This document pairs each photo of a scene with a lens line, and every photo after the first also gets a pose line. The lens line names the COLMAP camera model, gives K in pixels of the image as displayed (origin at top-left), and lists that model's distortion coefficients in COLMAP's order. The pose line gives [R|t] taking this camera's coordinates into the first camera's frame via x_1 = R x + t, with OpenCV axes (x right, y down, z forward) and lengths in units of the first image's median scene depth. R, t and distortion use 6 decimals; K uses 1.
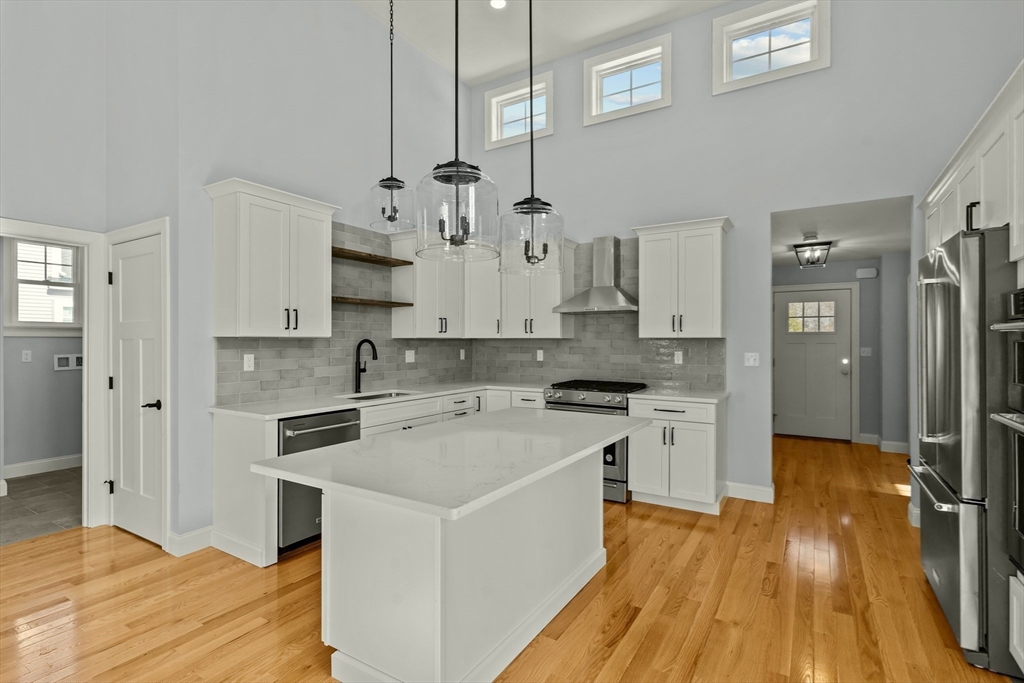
lens RADIAL K [[497.0, 0, 512.0], [0, 497.0, 341.5], [0, 0, 1]] dist [0.000058, 0.000020]
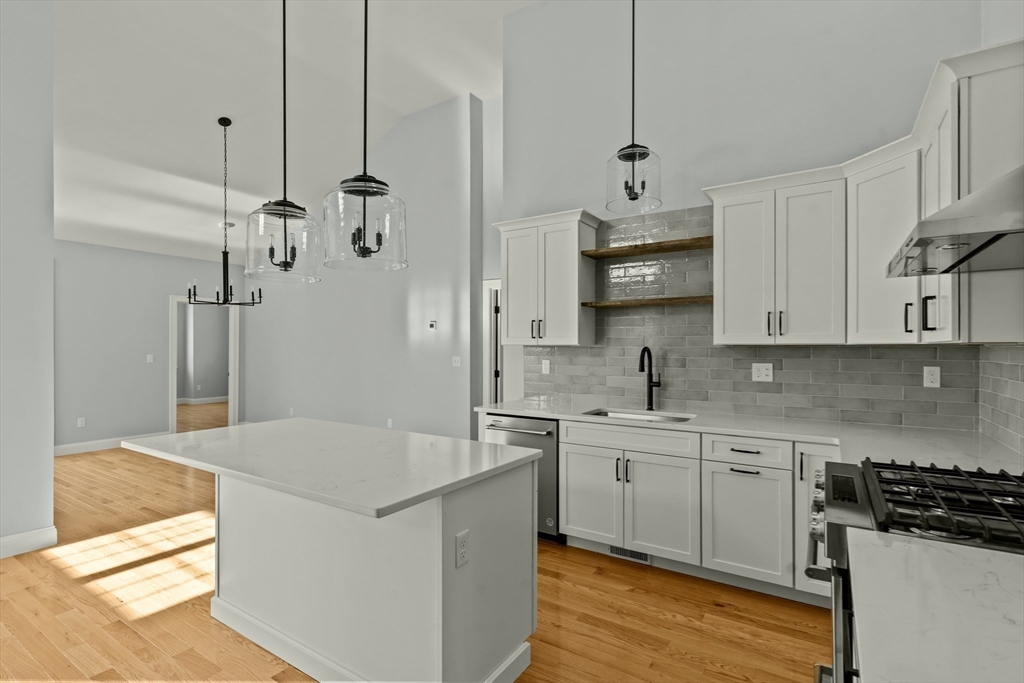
lens RADIAL K [[497.0, 0, 512.0], [0, 497.0, 341.5], [0, 0, 1]] dist [0.000058, 0.000020]
pose [[-0.020271, -0.007171, -0.999769, 0.536973], [-0.000096, 0.999974, -0.007170, -0.007444], [0.999795, -0.000050, -0.020271, 0.781095]]
